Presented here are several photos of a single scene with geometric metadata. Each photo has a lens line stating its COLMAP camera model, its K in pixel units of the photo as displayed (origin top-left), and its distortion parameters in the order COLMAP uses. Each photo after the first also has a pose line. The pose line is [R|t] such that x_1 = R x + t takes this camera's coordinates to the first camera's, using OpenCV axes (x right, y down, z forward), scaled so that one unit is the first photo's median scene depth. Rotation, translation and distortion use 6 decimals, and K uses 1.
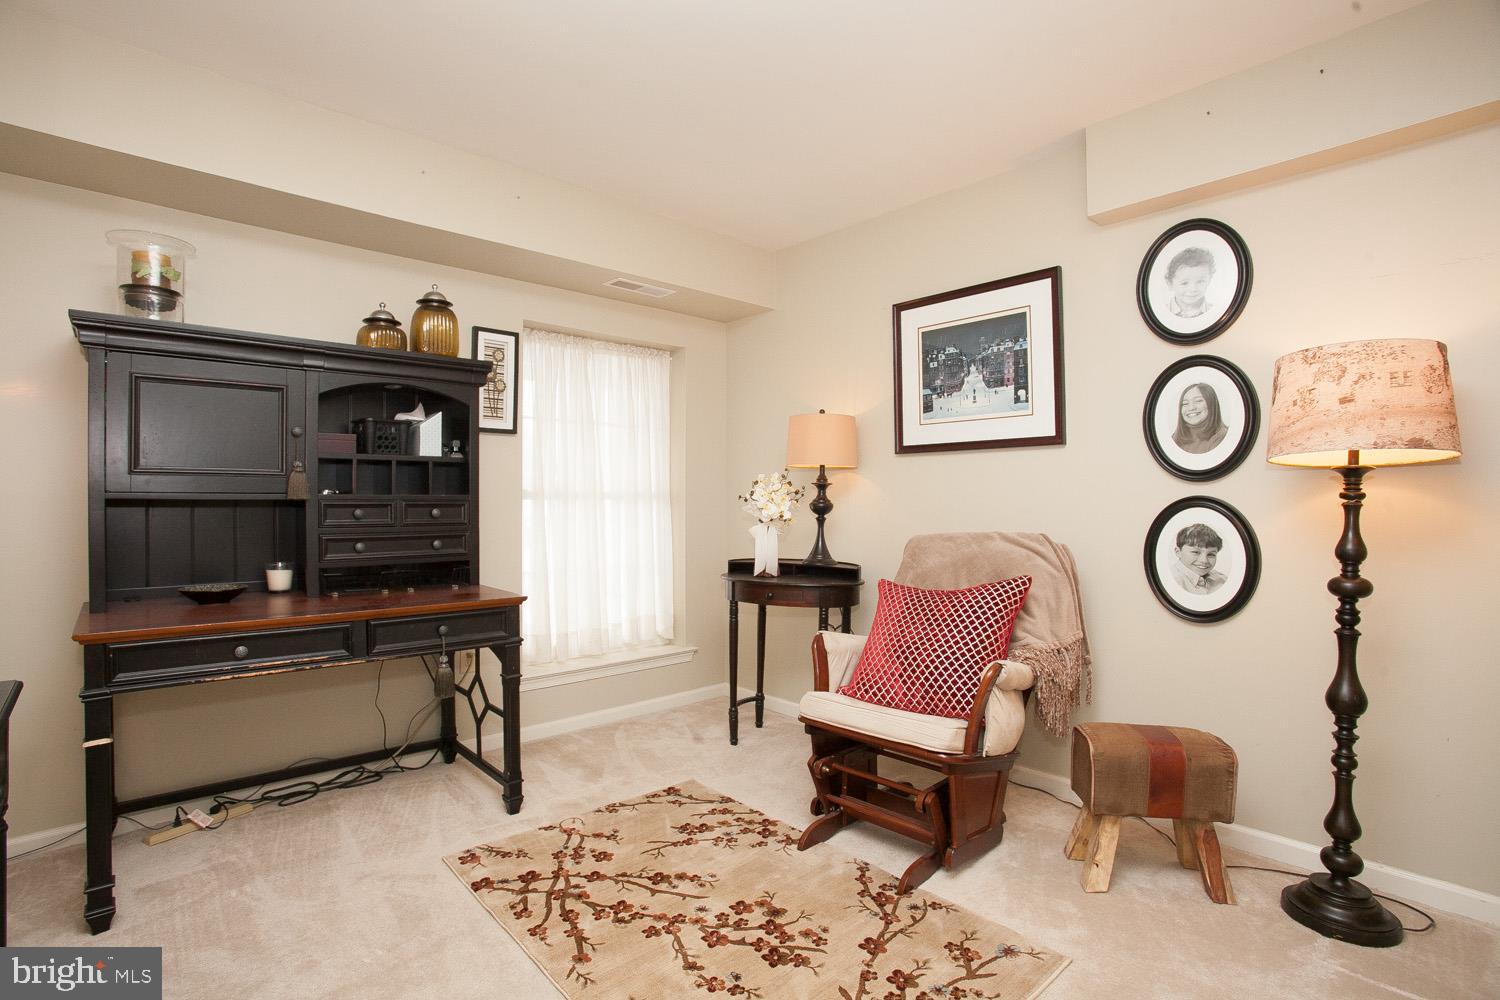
lens RADIAL K [[724.3, 0, 742.2], [0, 724.3, 501.0], [0, 0, 1]] dist [-0.049318, 0.013697]
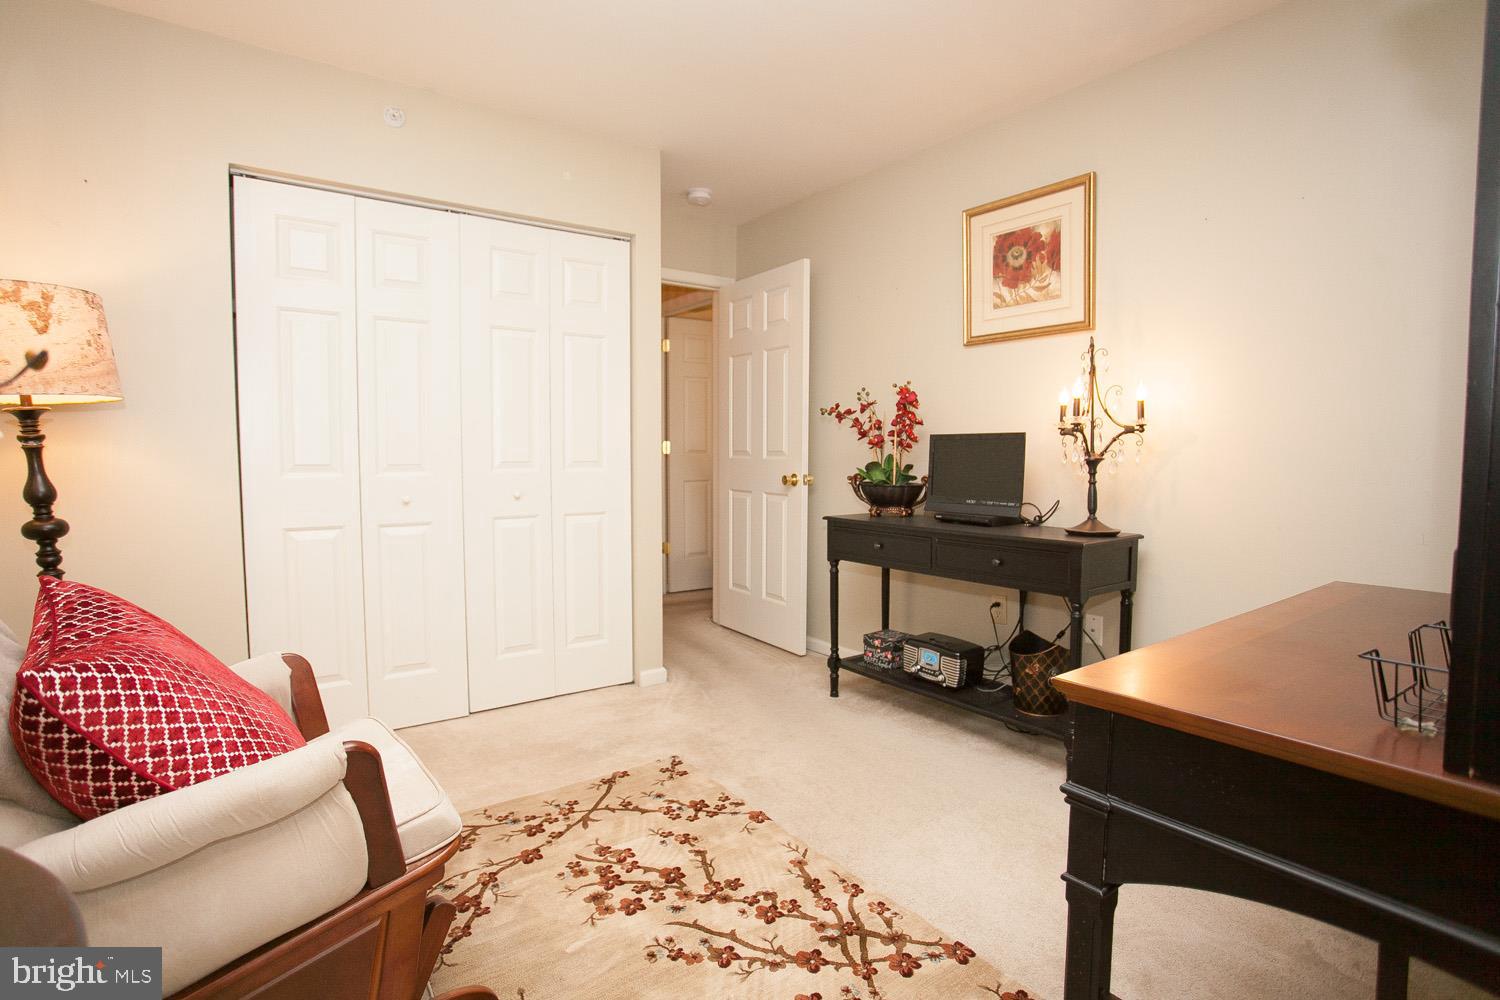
lens RADIAL K [[724.3, 0, 746.2], [0, 724.3, 494.1], [0, 0, 1]] dist [-0.049318, 0.013697]
pose [[-0.994353, -0.003294, 0.106076, -0.236946], [0.003181, 0.998144, 0.060813, 0.014728], [-0.106079, 0.060807, -0.992497, 1.872012]]
